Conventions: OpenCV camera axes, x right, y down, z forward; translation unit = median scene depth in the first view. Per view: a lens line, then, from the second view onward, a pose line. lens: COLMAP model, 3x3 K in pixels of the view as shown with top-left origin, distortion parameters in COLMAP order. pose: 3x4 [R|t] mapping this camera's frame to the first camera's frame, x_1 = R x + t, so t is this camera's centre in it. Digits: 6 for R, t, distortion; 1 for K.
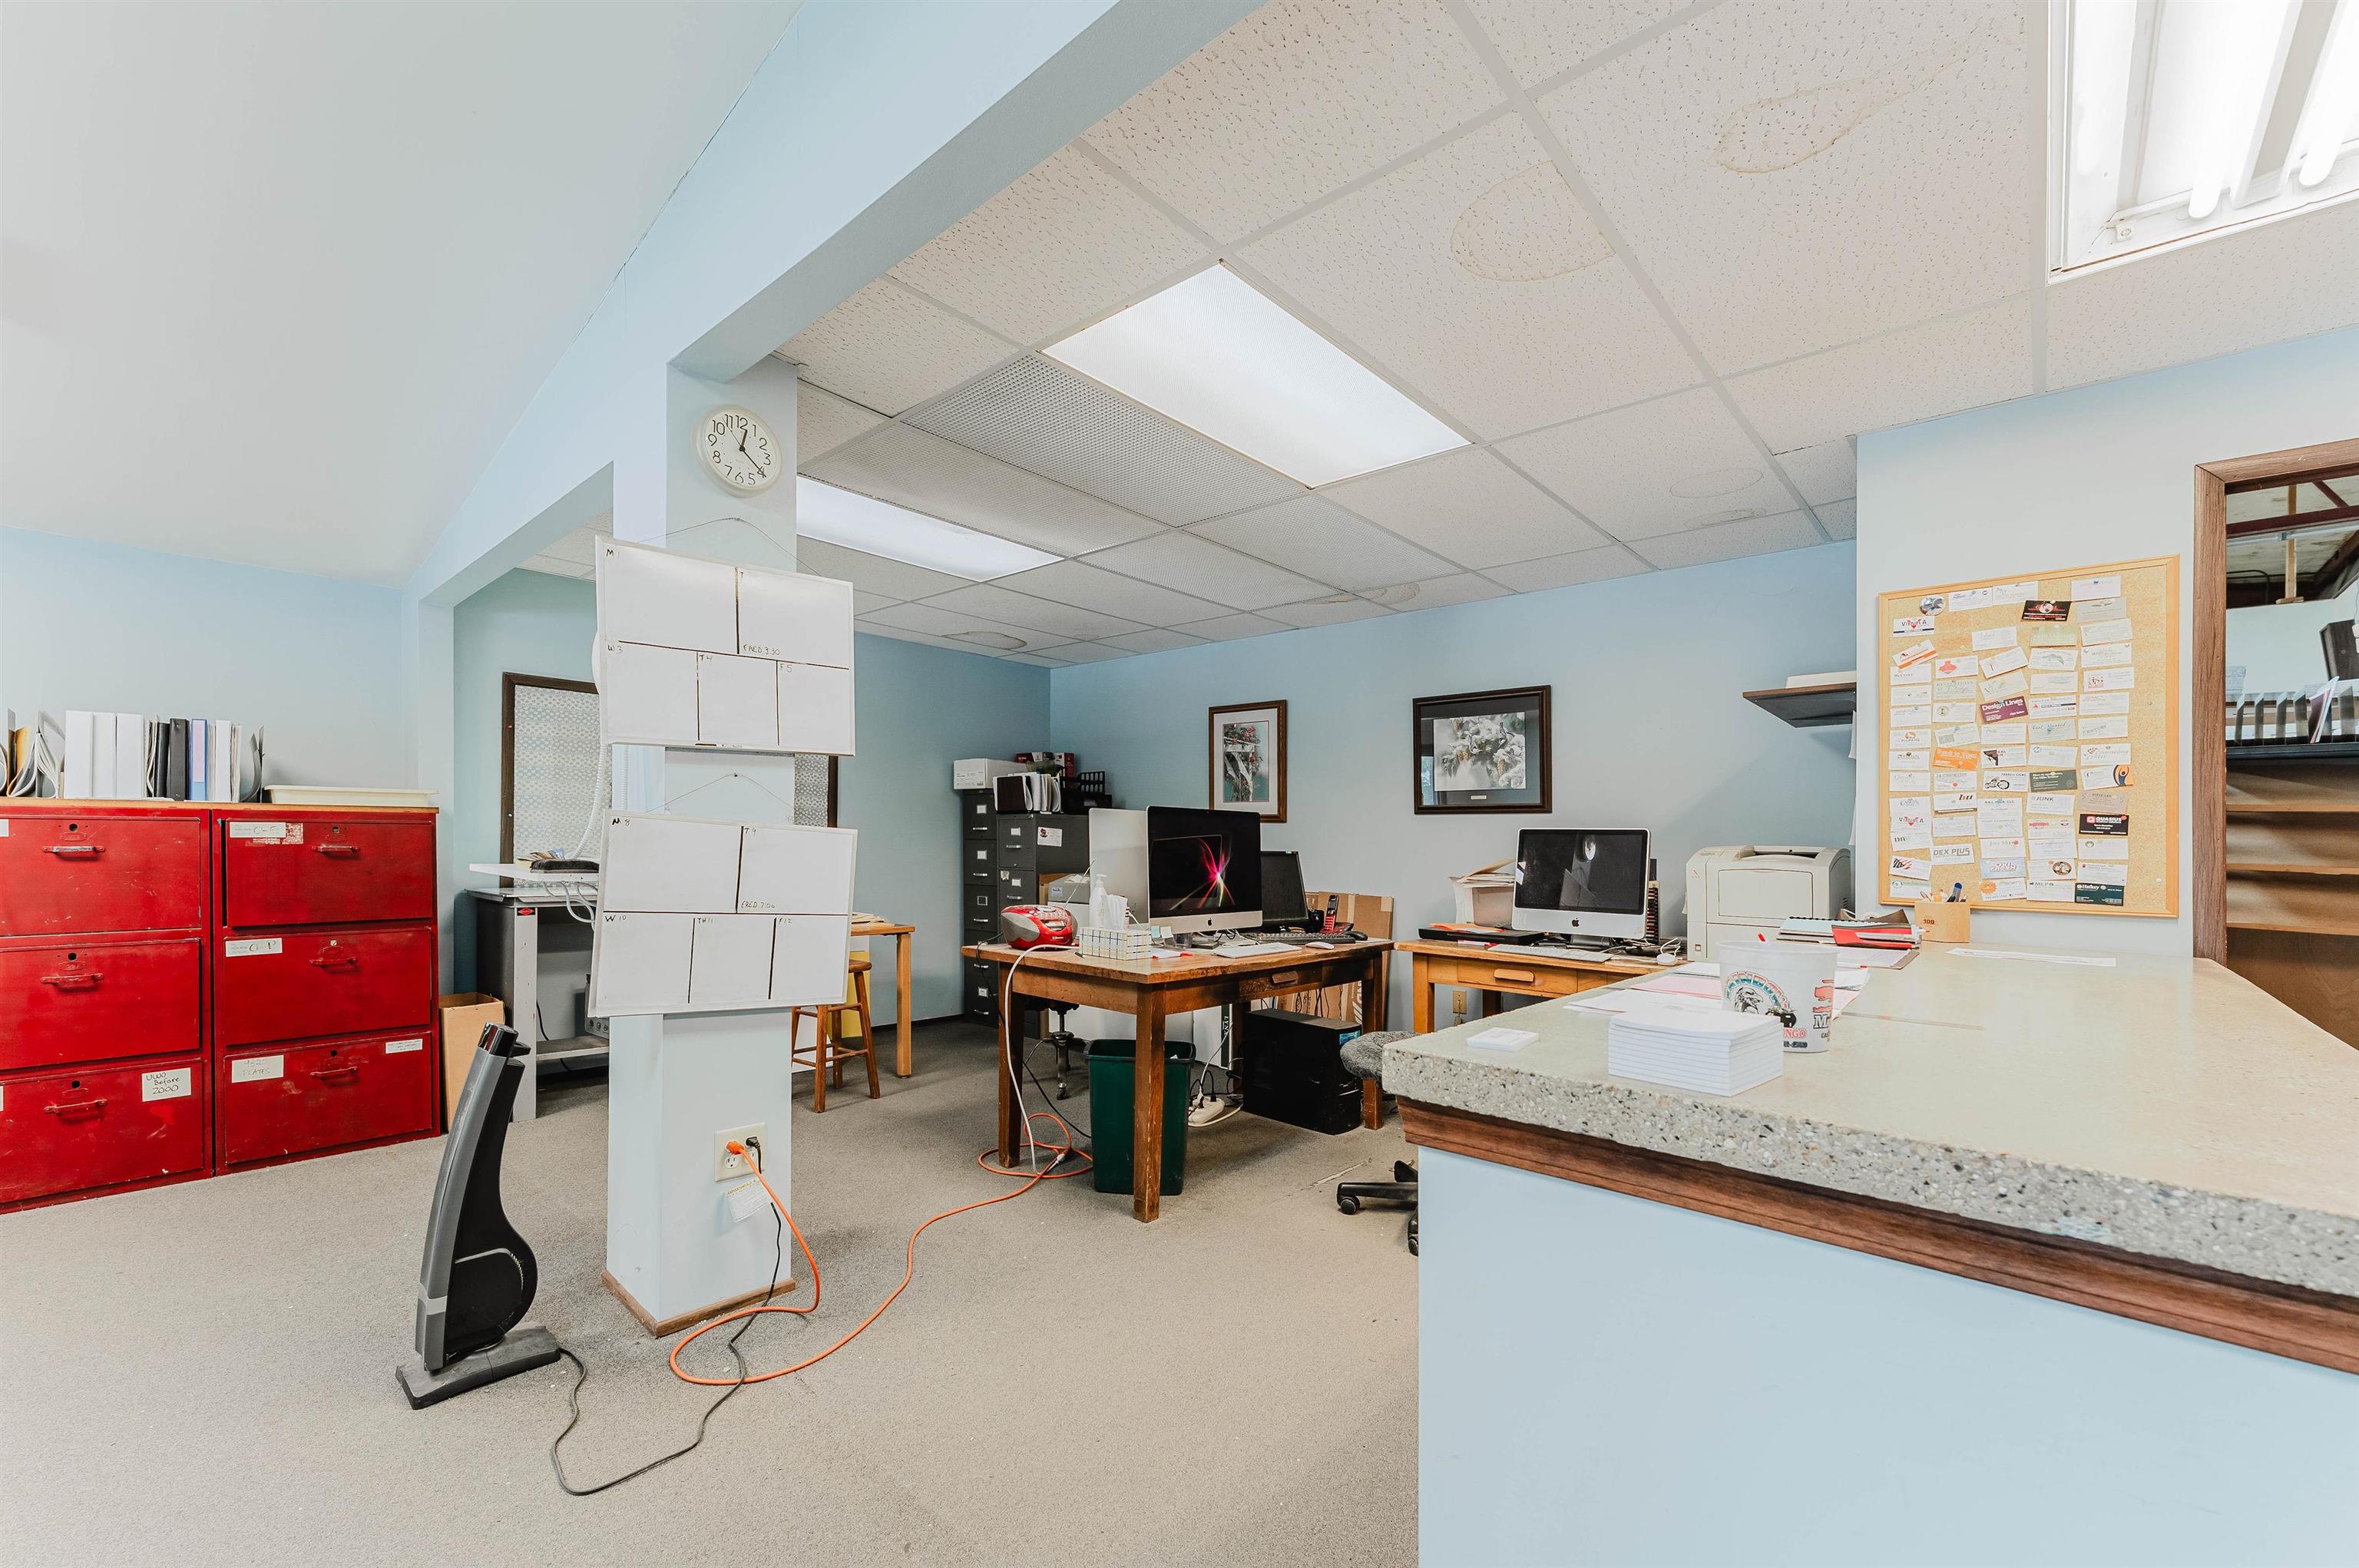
lens RADIAL K [[969.5, 0, 1172.6], [0, 969.5, 849.7], [0, 0, 1]] dist [-0.000013, -0.000027]
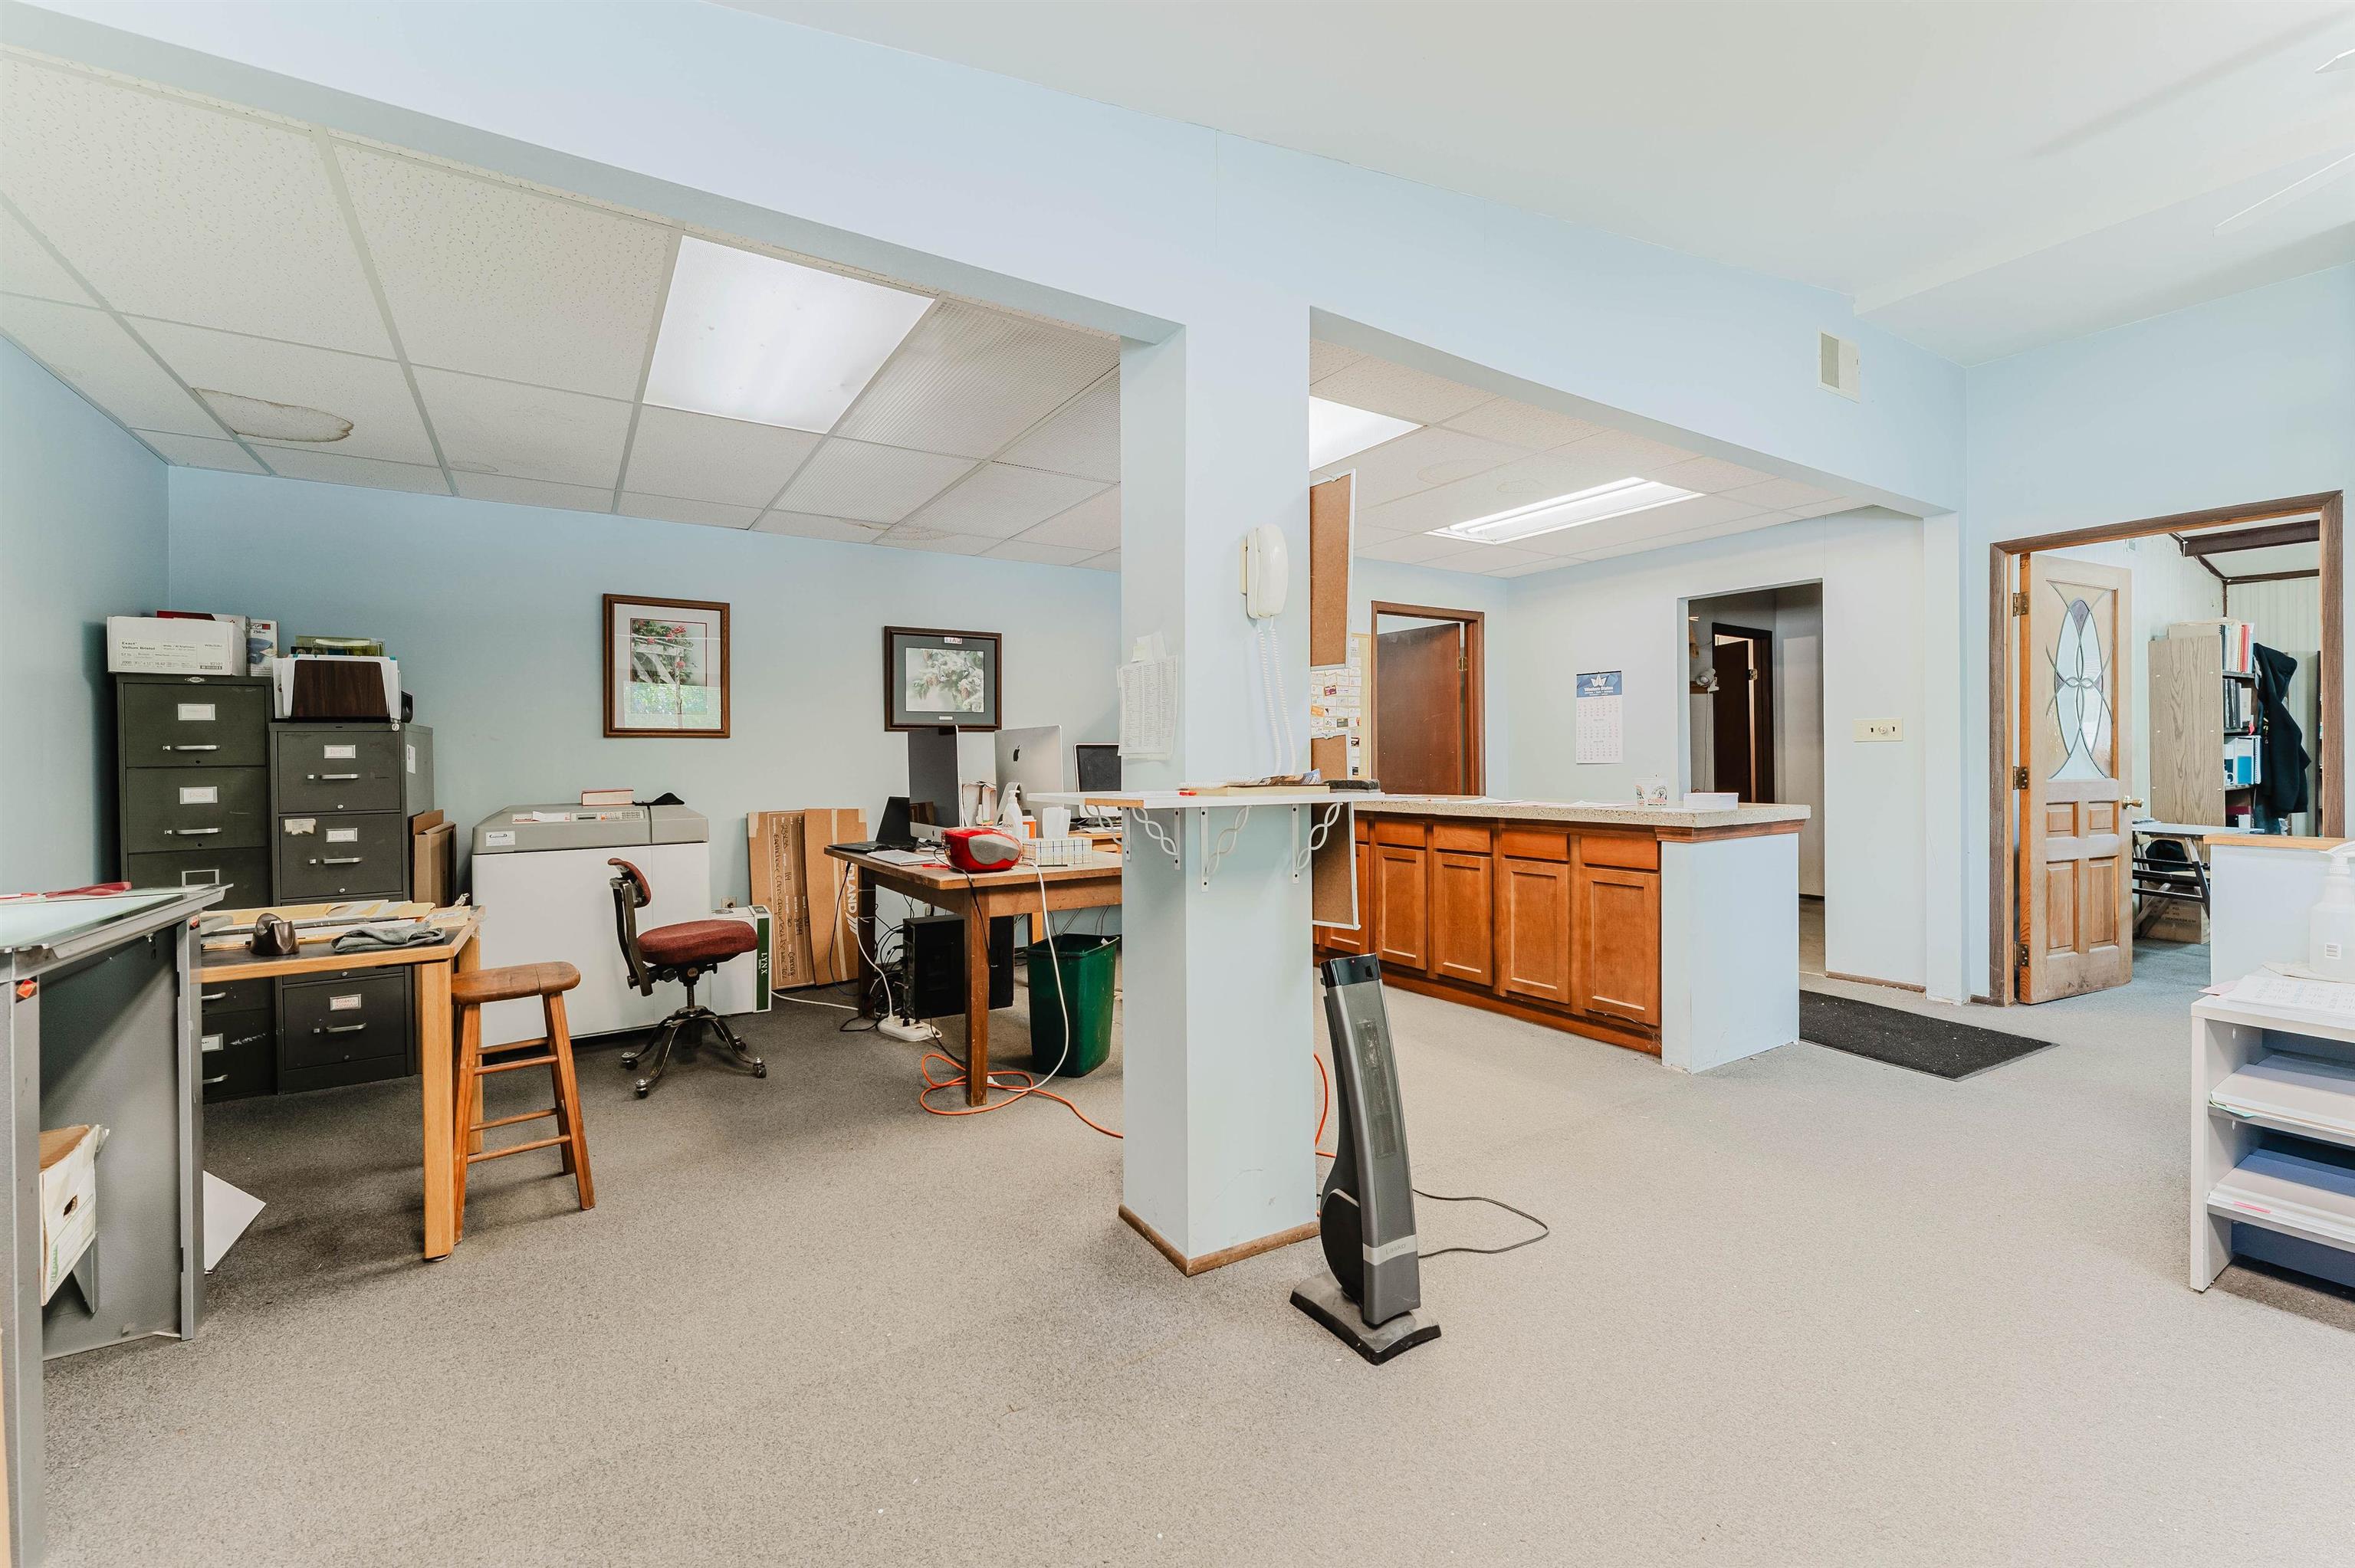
lens RADIAL K [[956.3, 0, 1178.8], [0, 956.3, 758.7], [0, 0, 1]] dist [0.000350, -0.000029]
pose [[0.251371, -0.018970, 0.967705, -0.746743], [0.022236, 0.999657, 0.013820, -0.013446], [-0.967635, 0.018043, 0.251707, 0.421027]]
